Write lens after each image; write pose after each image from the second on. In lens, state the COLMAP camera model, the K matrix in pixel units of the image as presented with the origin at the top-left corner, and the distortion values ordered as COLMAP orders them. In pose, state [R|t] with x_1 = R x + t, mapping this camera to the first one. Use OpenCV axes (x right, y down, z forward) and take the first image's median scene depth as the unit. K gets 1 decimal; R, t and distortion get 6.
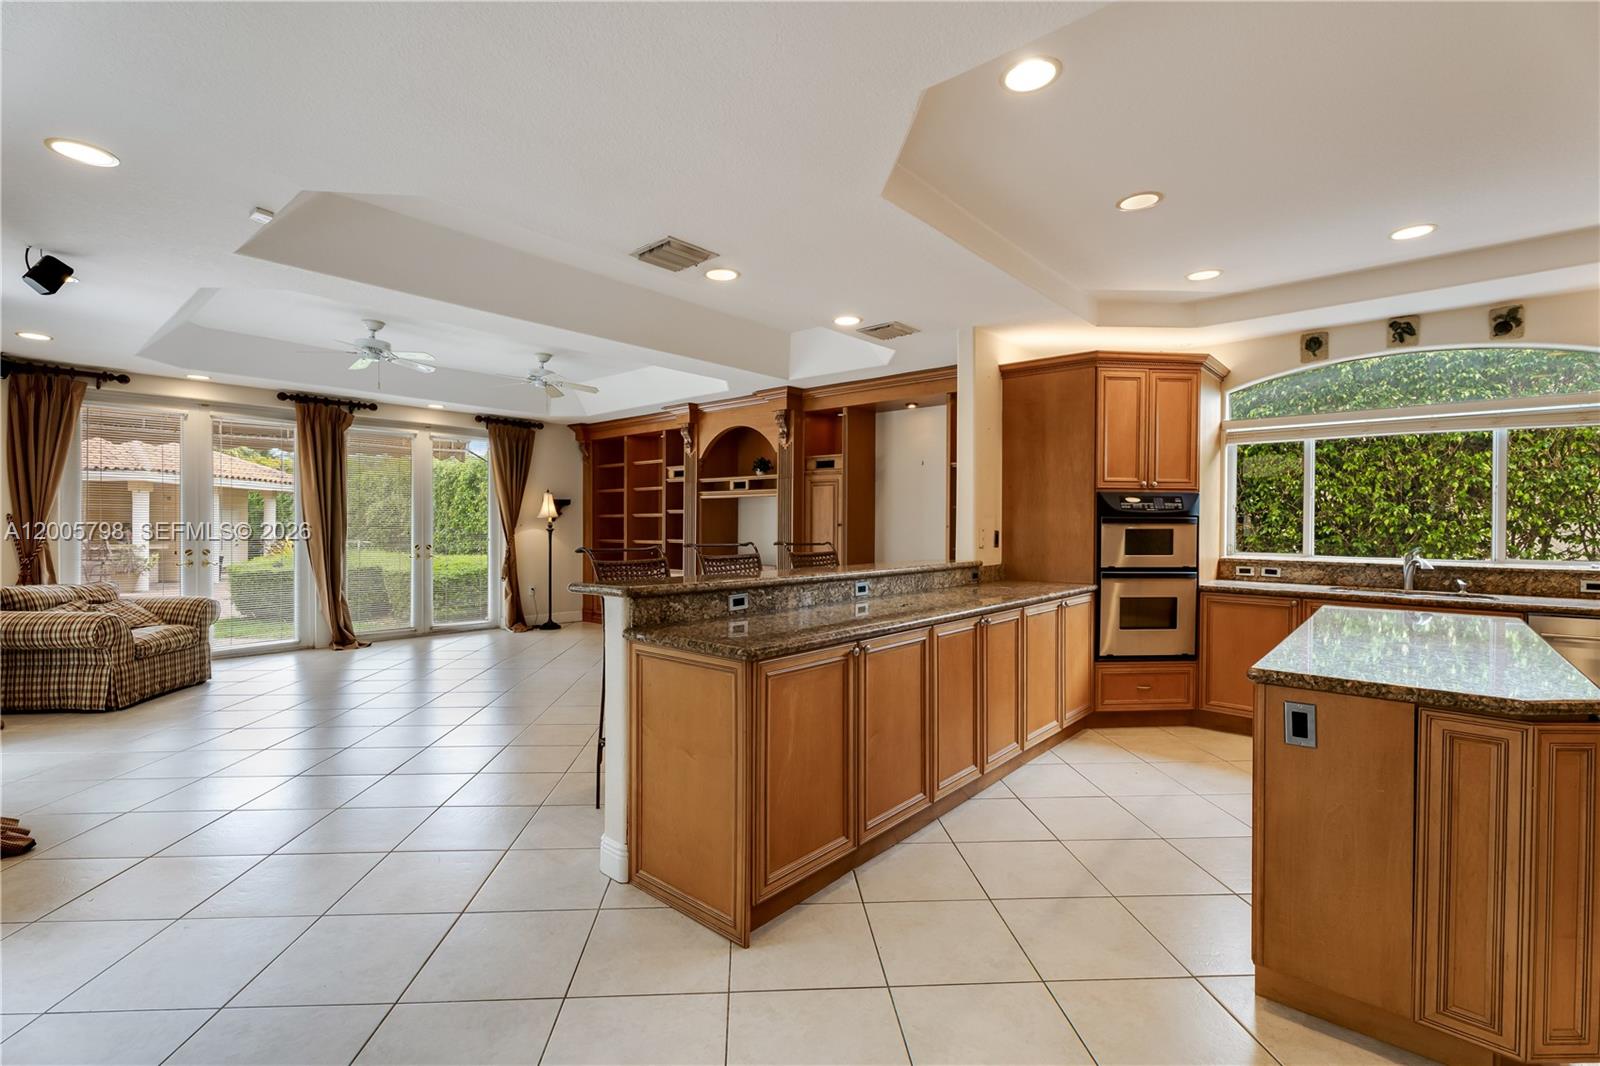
lens RADIAL K [[706.2, 0, 796.8], [0, 706.2, 534.2], [0, 0, 1]] dist [-0.002593, 0.000098]
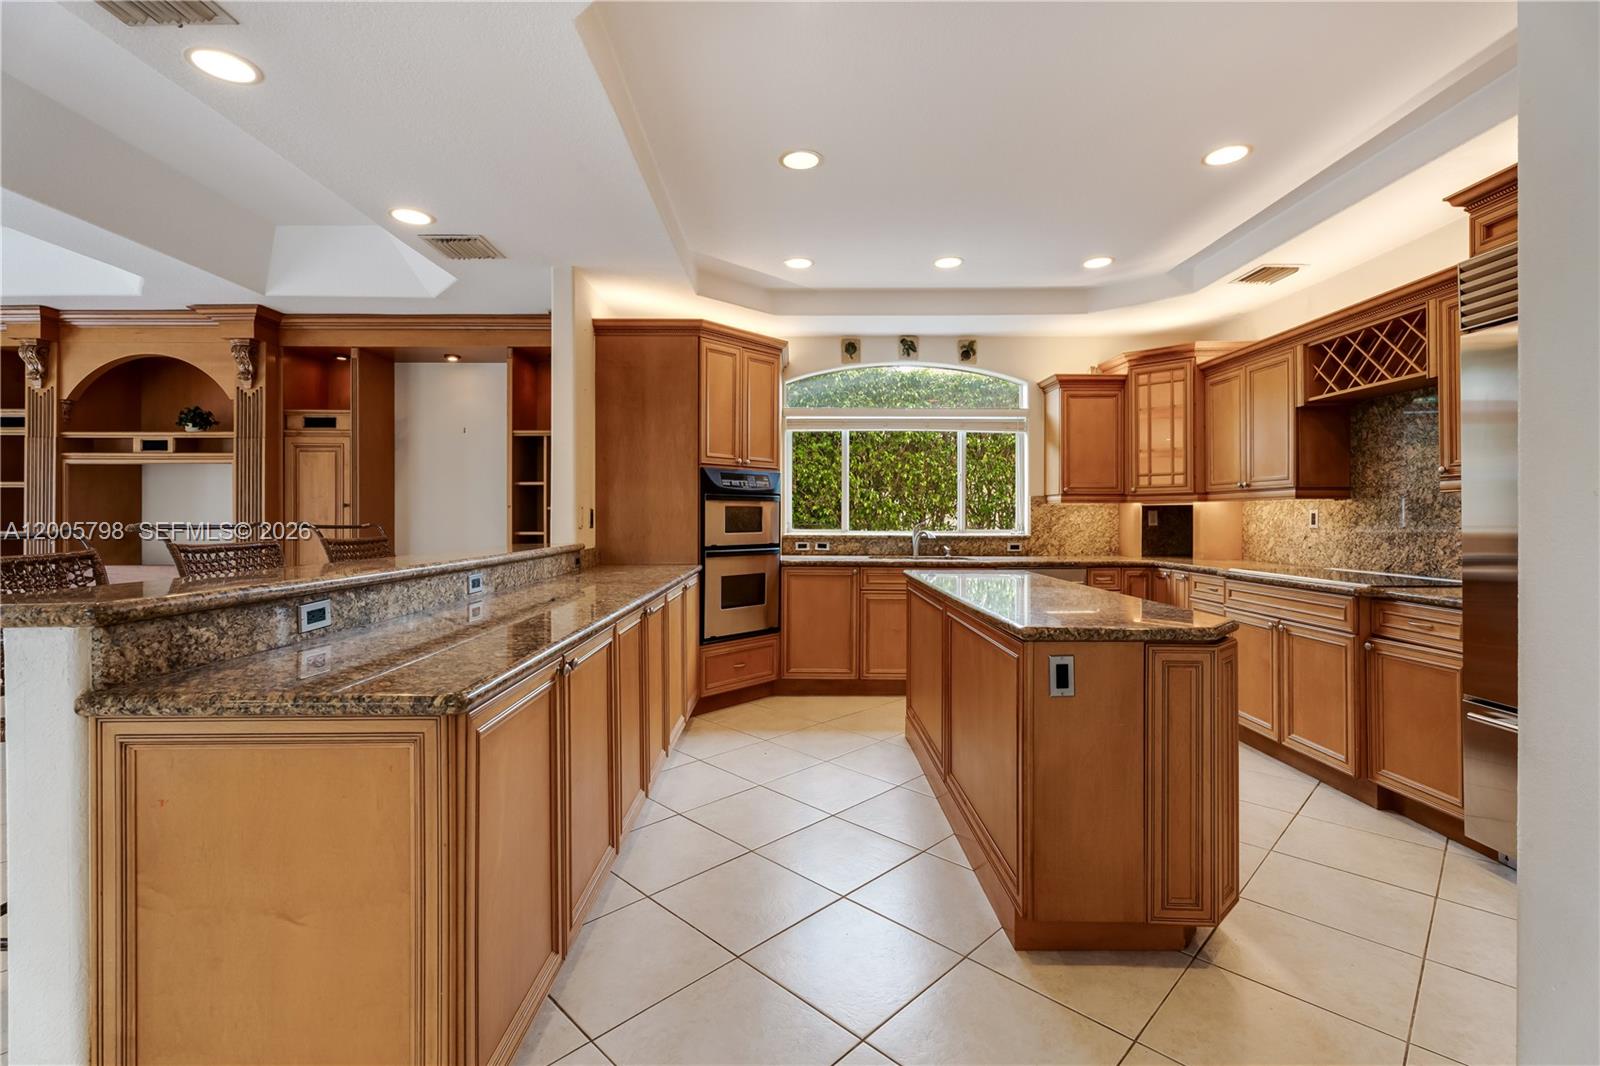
lens RADIAL K [[706.2, 0, 788.2], [0, 706.2, 519.0], [0, 0, 1]] dist [-0.002593, 0.000098]
pose [[0.752346, -0.006961, 0.658731, -0.114149], [0.013211, 0.999903, -0.004522, 0.015752], [-0.658636, 0.012104, 0.752365, 0.200312]]
